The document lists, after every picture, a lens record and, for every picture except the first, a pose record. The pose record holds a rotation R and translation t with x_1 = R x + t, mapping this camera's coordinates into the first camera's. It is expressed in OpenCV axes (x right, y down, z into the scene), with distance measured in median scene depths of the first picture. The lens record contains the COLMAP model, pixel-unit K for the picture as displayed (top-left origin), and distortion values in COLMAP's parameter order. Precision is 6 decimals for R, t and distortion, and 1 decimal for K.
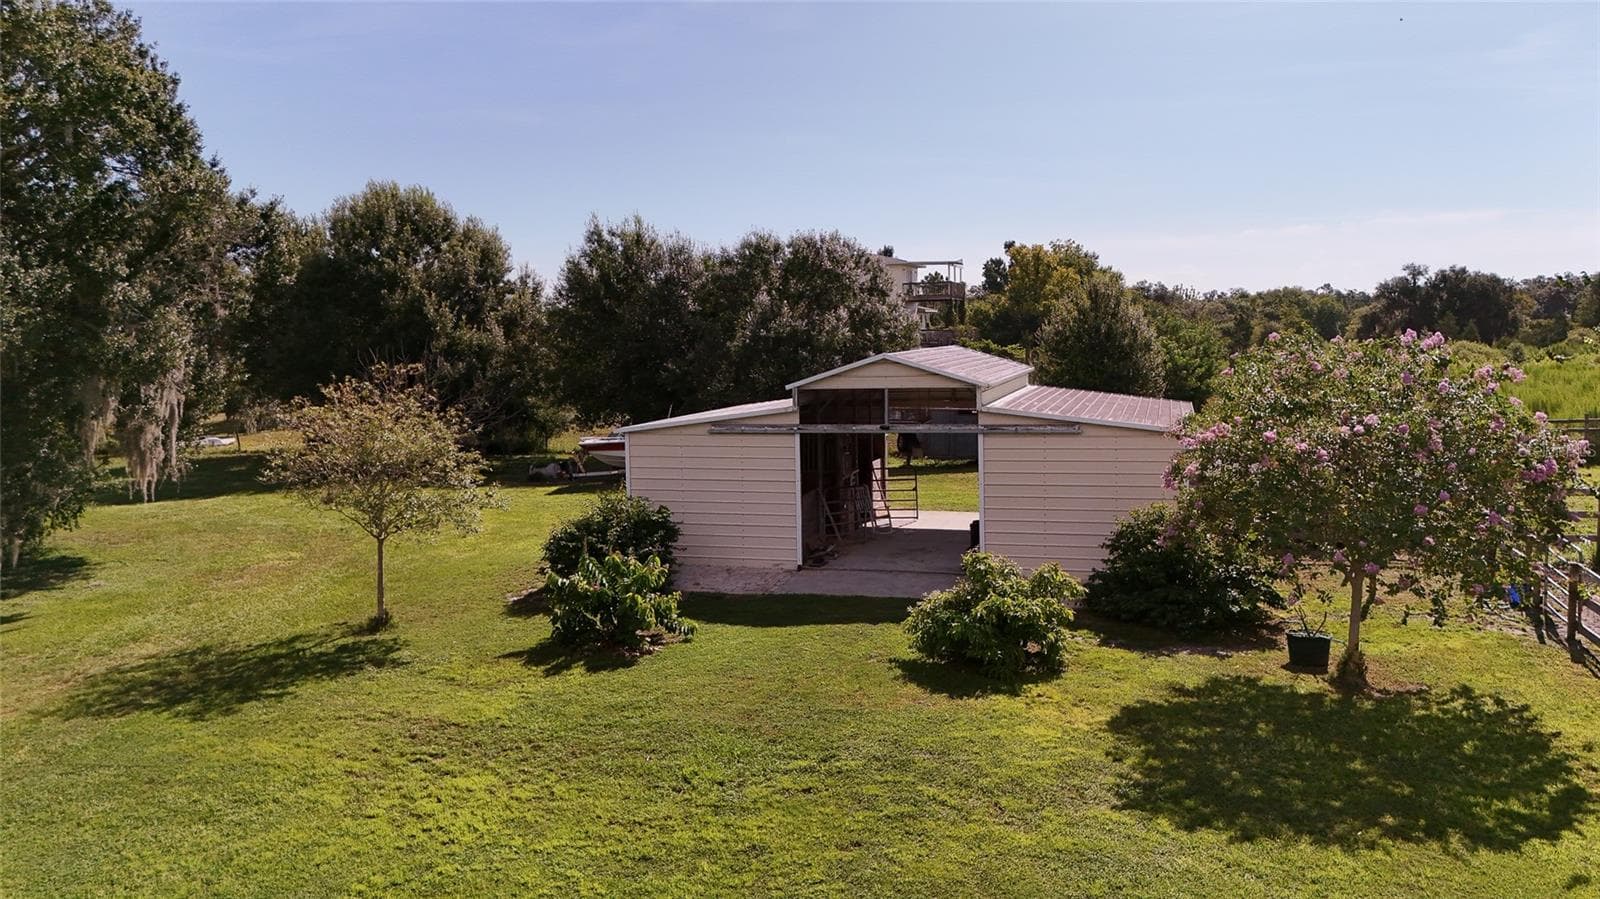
lens RADIAL K [[1285.1, 0, 808.4], [0, 1285.1, 467.1], [0, 0, 1]] dist [0.074369, -0.075550]
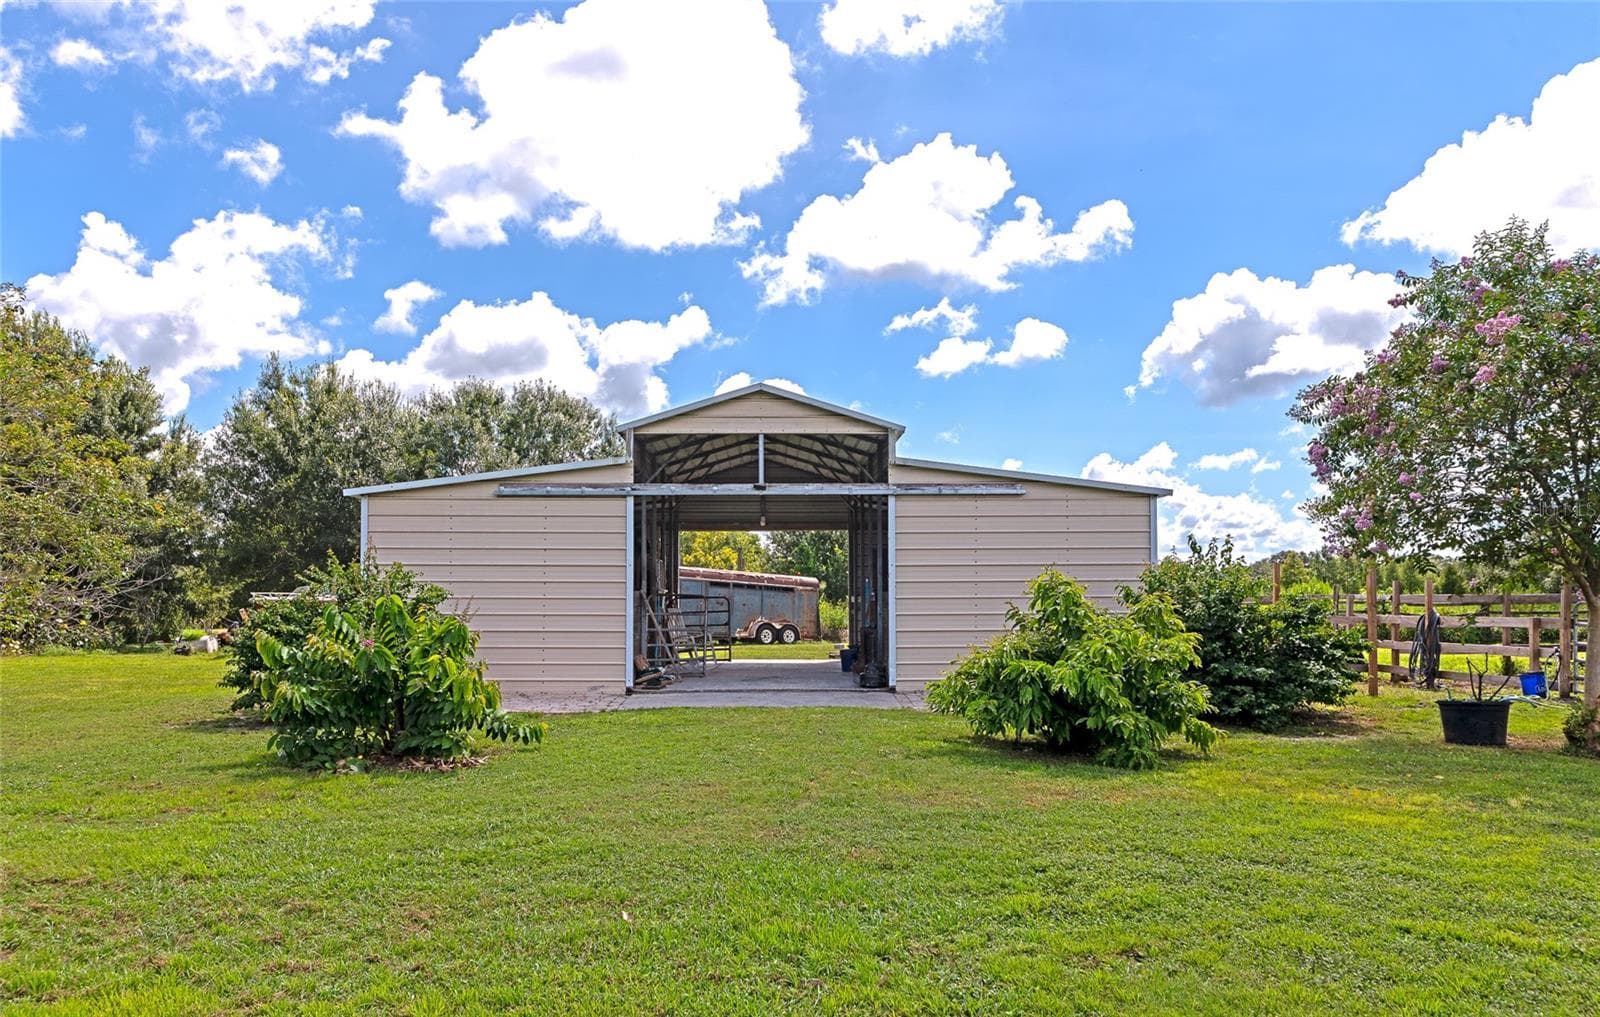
lens RADIAL K [[1162.7, 0, 807.7], [0, 1162.7, 589.3], [0, 0, 1]] dist [-0.005786, -0.002441]
pose [[0.955711, 0.017348, 0.293795, -0.098349], [0.017233, 0.993250, -0.114707, 0.095370], [-0.293802, 0.114690, 0.948961, 0.362162]]
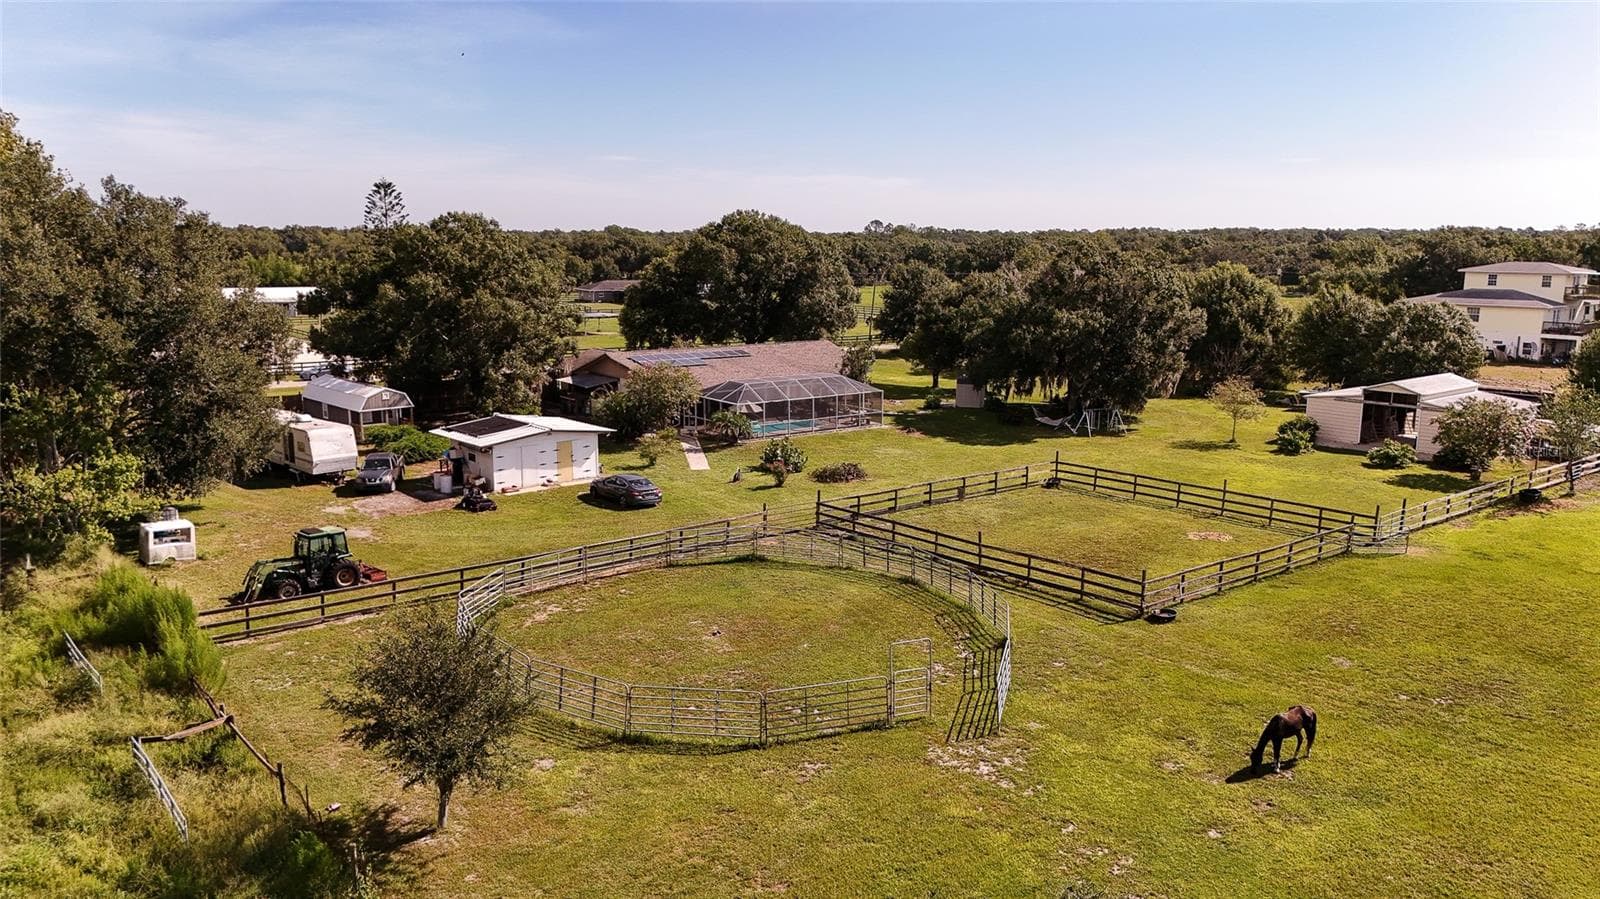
lens RADIAL K [[1194.3, 0, 807.8], [0, 1194.3, 451.9], [0, 0, 1]] dist [0.075494, -0.078524]
pose [[0.831317, 0.128059, -0.540845, 0.484778], [-0.086115, 0.991021, 0.102285, -0.092436], [0.549087, -0.038456, 0.834880, -2.305533]]
